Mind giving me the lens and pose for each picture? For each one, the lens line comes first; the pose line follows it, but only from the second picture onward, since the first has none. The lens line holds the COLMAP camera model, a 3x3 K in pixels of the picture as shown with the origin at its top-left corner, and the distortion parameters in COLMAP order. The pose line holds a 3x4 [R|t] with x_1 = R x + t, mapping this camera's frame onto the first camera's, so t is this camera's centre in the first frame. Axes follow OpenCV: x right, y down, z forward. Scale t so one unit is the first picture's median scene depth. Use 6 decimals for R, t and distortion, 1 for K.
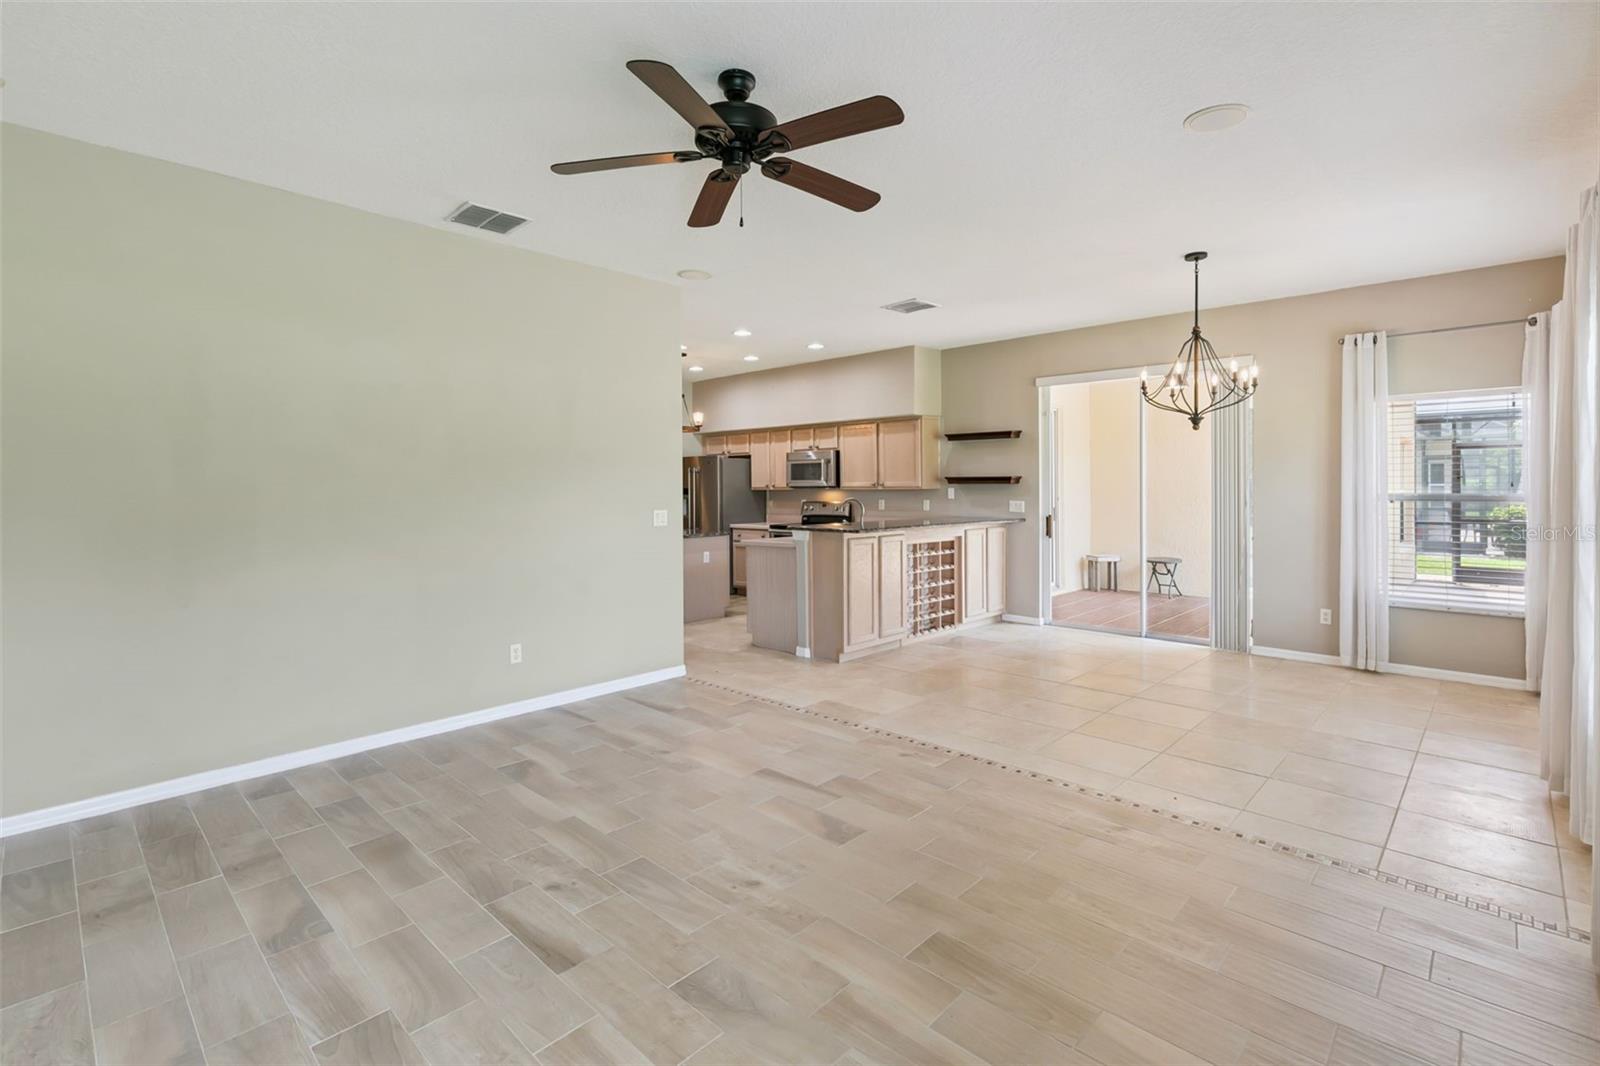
lens RADIAL K [[744.5, 0, 787.5], [0, 744.5, 487.3], [0, 0, 1]] dist [-0.000461, -0.000102]
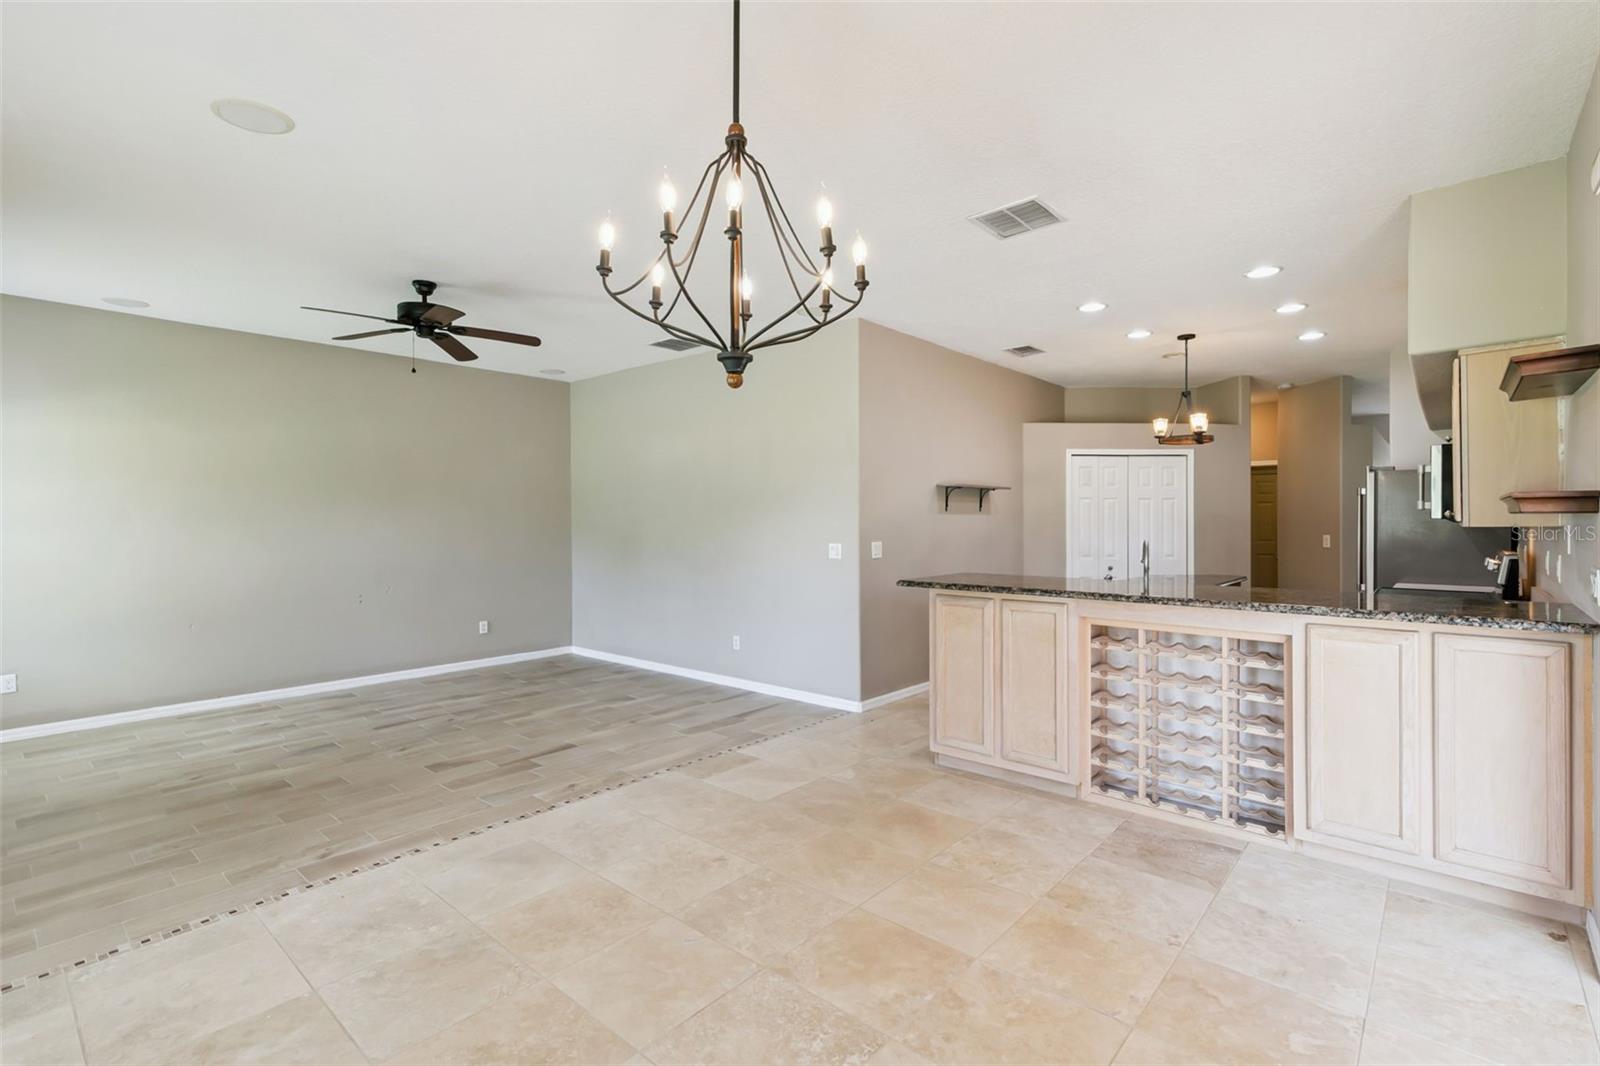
lens RADIAL K [[725.5, 0, 799.9], [0, 725.5, 522.8], [0, 0, 1]] dist [0.001933, 0.000202]
pose [[0.055795, 0.009171, -0.998400, 0.573299], [0.003614, 0.999949, 0.009387, -0.005082], [0.998436, -0.004132, 0.055759, 0.617279]]
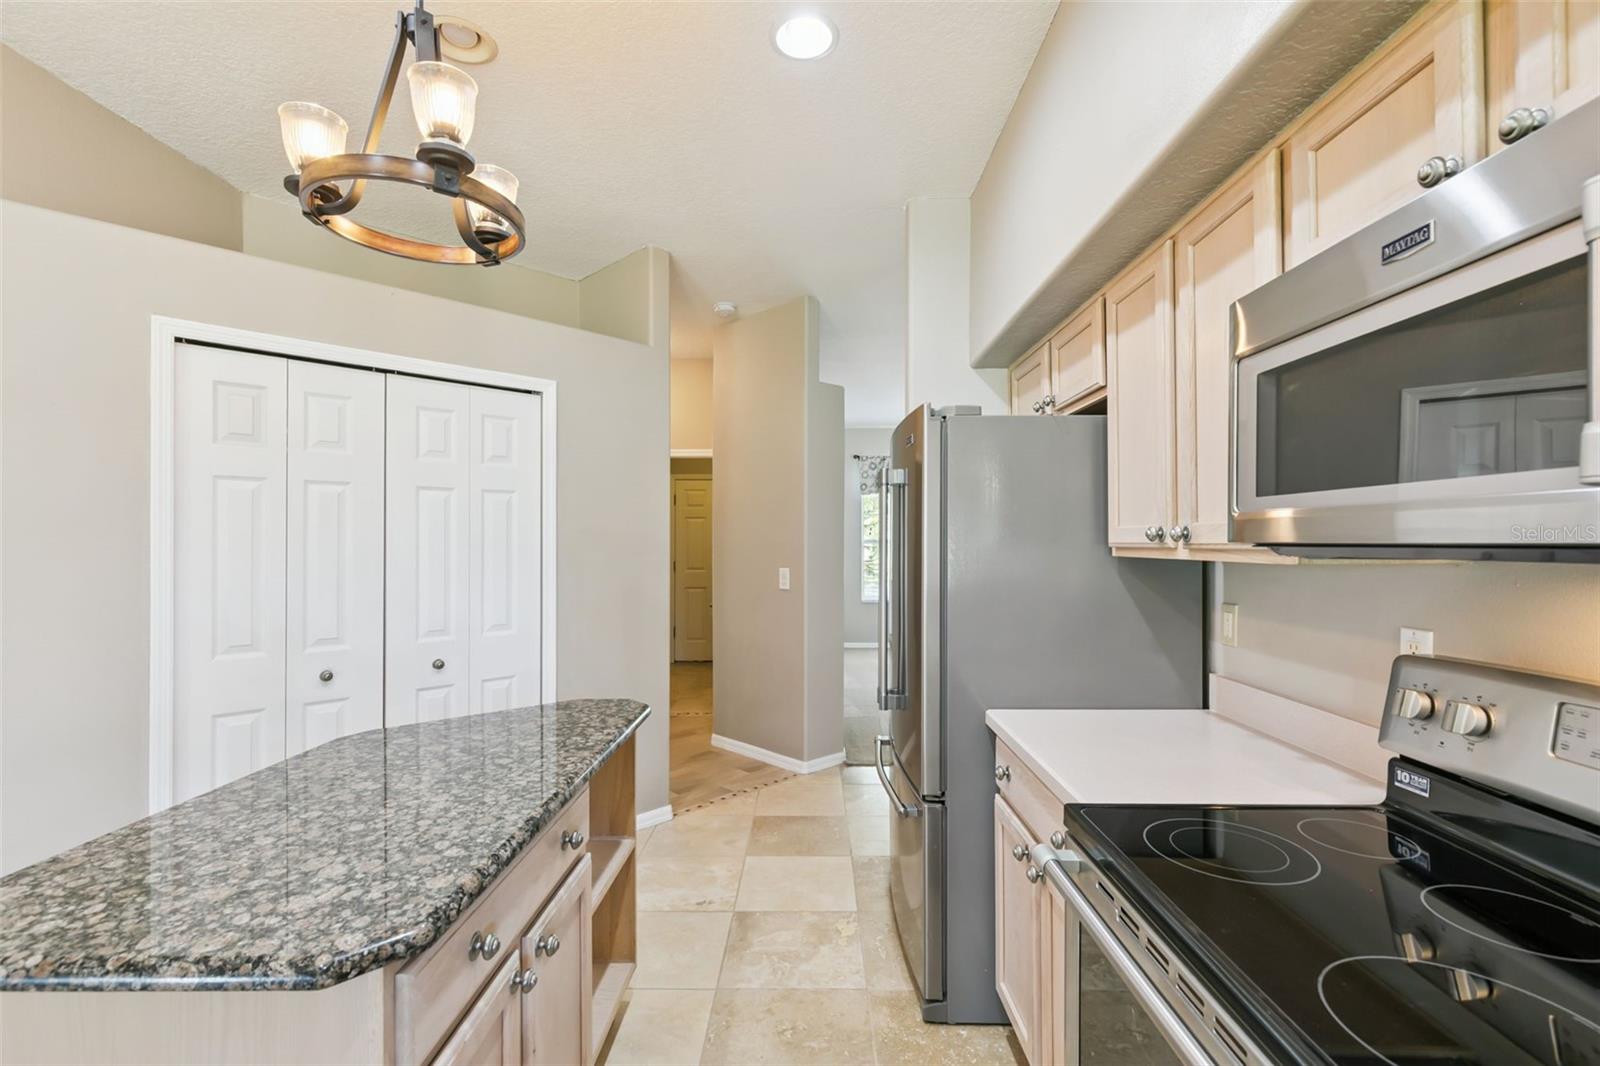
lens RADIAL K [[715.0, 0, 807.0], [0, 715.0, 532.3], [0, 0, 1]] dist [0.001678, 0.000129]
pose [[0.700665, -0.000399, -0.713490, 0.046325], [-0.004153, 0.999981, -0.004637, -0.002345], [0.713478, 0.006212, 0.700650, 1.001196]]
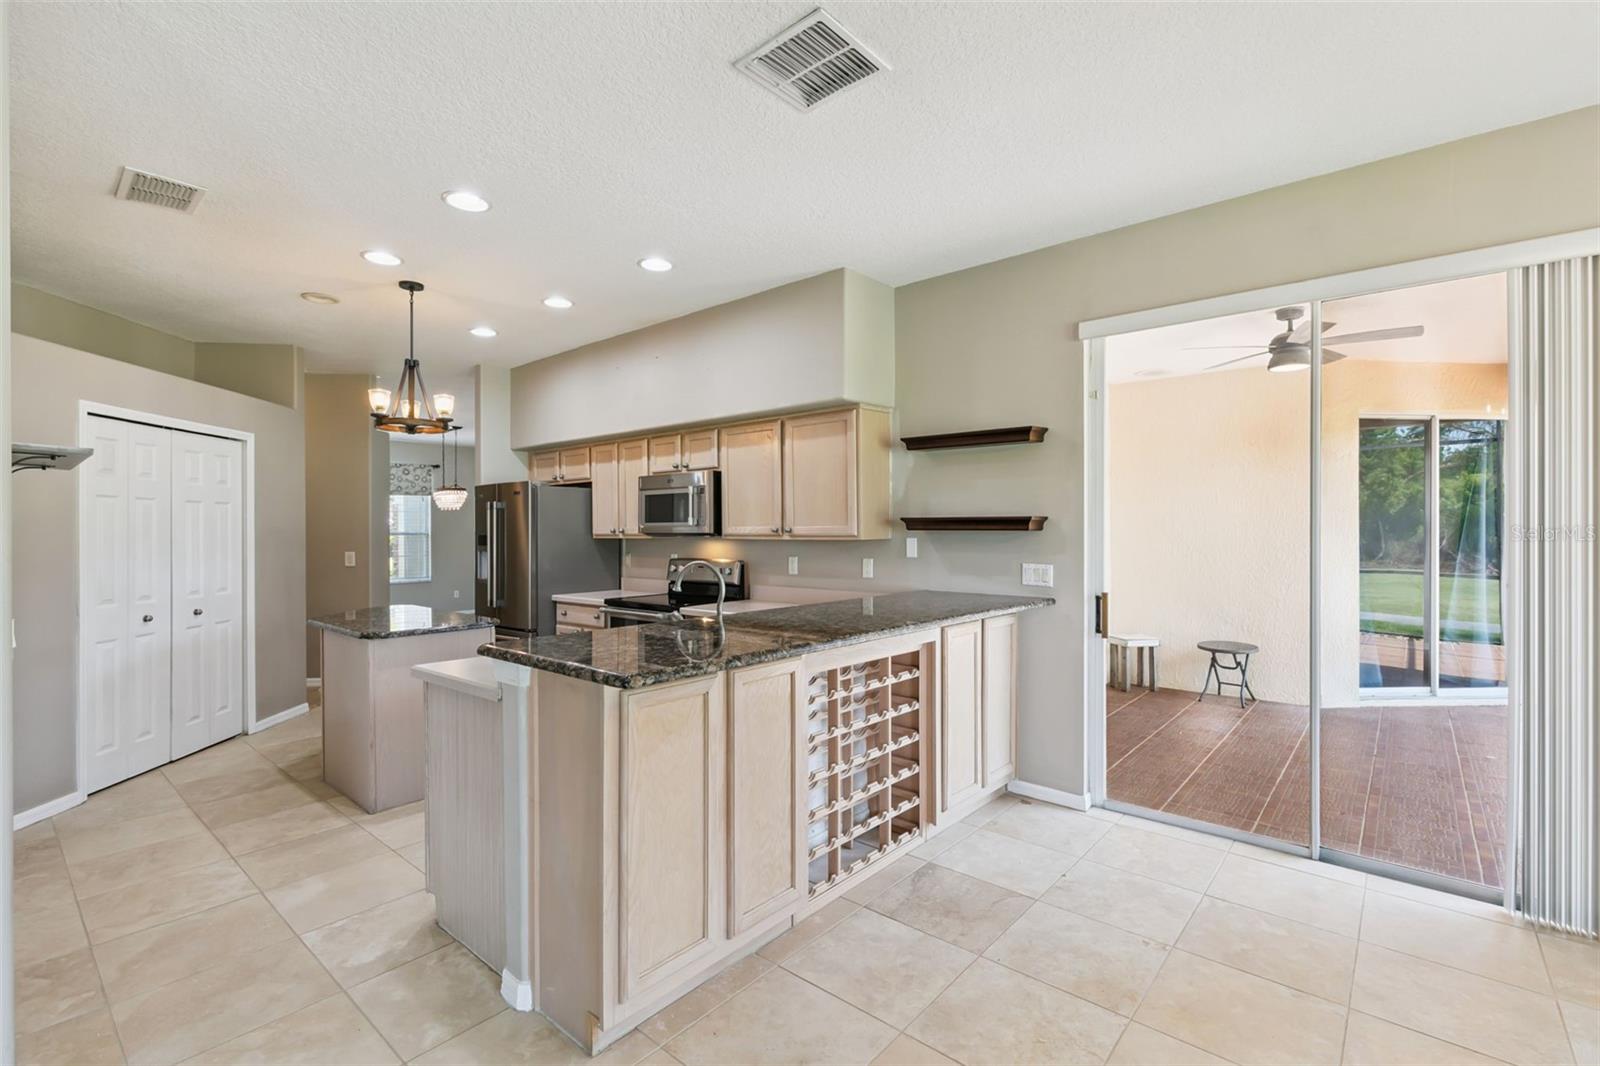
lens RADIAL K [[715.0, 0, 807.0], [0, 715.0, 532.3], [0, 0, 1]] dist [0.001678, 0.000129]
pose [[0.997125, 0.003748, 0.075683, 0.105890], [-0.003848, 0.999992, 0.001175, -0.003614], [-0.075678, -0.001463, 0.997131, 0.495521]]
